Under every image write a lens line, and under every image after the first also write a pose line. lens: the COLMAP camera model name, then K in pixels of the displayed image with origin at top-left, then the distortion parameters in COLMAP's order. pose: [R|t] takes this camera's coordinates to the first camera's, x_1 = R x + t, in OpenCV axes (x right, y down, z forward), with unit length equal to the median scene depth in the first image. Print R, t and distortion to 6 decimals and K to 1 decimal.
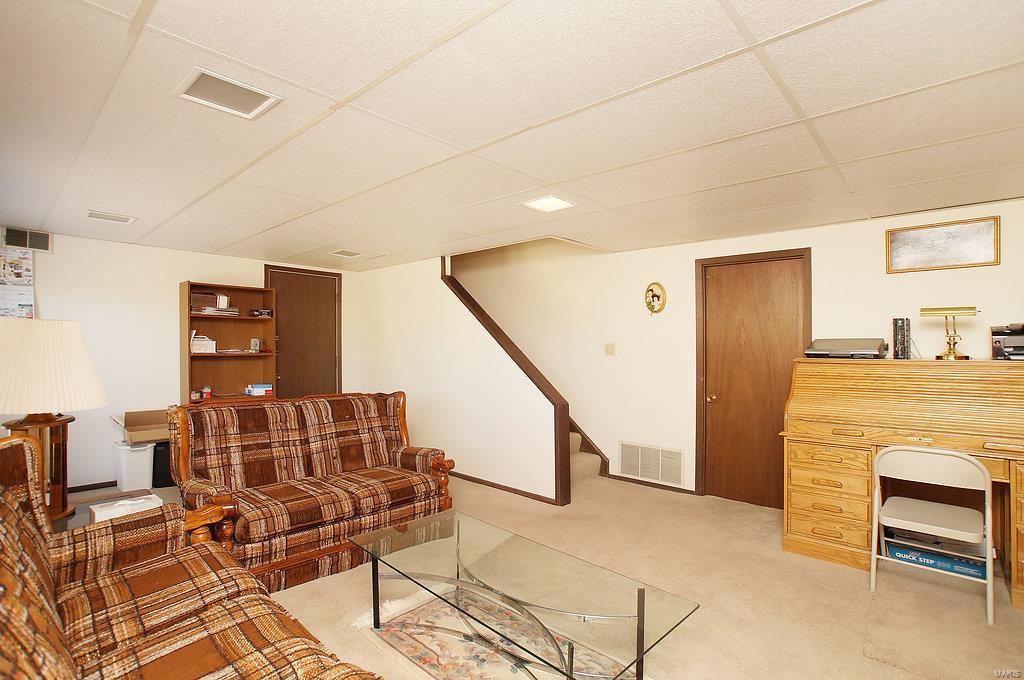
lens RADIAL K [[490.8, 0, 509.6], [0, 490.8, 349.9], [0, 0, 1]] dist [-0.063106, 0.020119]
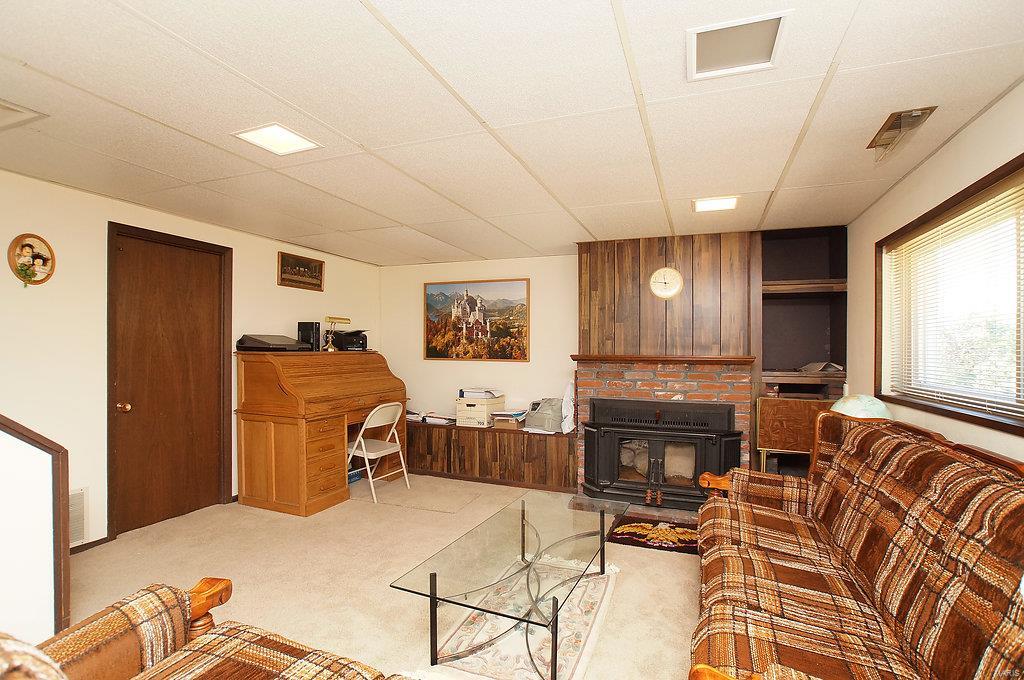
lens RADIAL K [[490.8, 0, 513.0], [0, 490.8, 343.4], [0, 0, 1]] dist [-0.063106, 0.020119]
pose [[-0.364087, 0.002483, 0.931362, -0.564723], [-0.008505, 0.999946, -0.005991, -0.002042], [-0.931326, -0.010102, -0.364046, 0.769902]]
